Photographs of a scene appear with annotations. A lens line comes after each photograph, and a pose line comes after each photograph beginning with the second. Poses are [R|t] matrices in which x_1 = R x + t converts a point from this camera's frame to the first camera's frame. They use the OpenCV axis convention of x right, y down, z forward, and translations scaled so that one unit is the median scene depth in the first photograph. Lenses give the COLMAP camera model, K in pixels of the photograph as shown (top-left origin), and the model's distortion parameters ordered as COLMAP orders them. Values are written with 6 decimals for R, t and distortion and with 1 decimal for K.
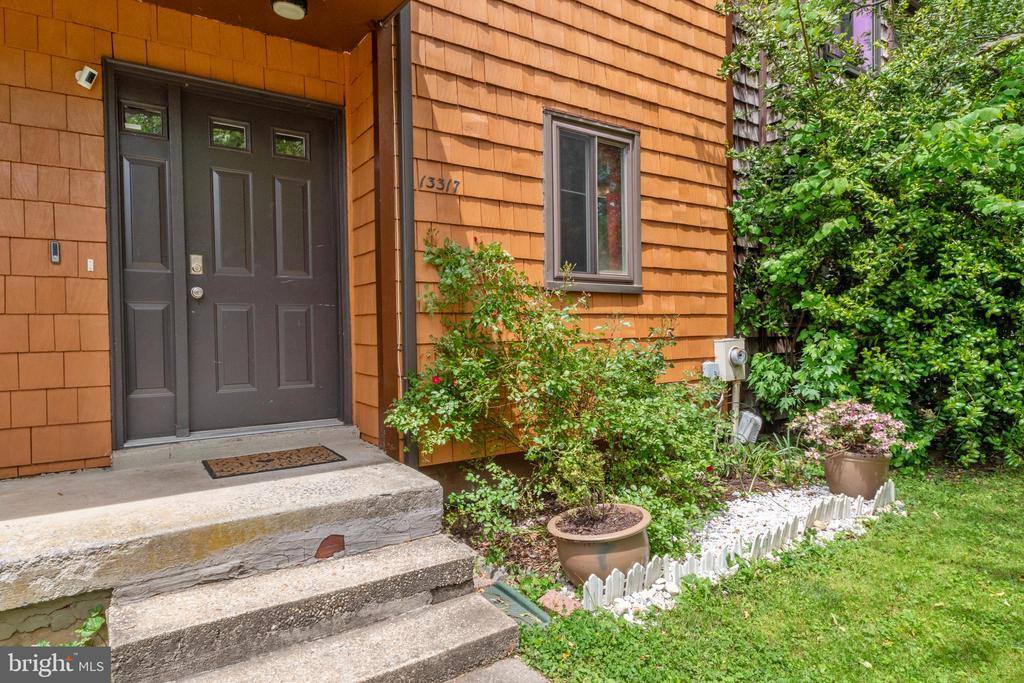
lens RADIAL K [[569.9, 0, 512.1], [0, 569.9, 340.5], [0, 0, 1]] dist [0.004345, -0.000565]
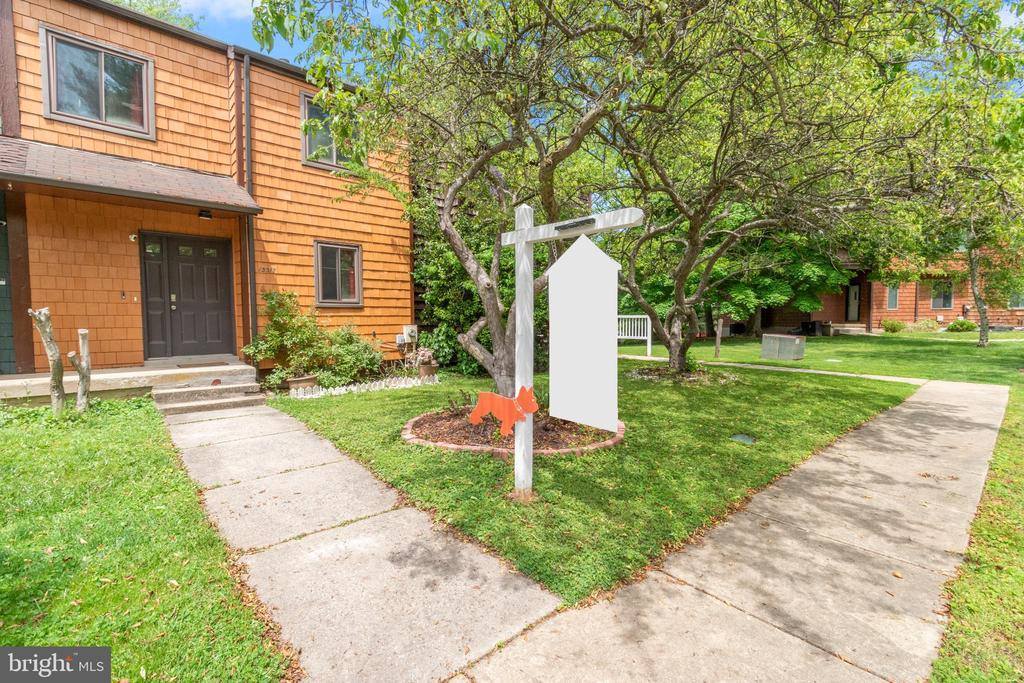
lens RADIAL K [[449.9, 0, 511.7], [0, 449.9, 341.2], [0, 0, 1]] dist [0.006637, -0.004306]
pose [[0.989794, 0.003713, 0.142460, 0.727095], [-0.008408, 0.999441, 0.032366, -0.003080], [-0.142260, -0.033234, 0.989271, -1.342583]]
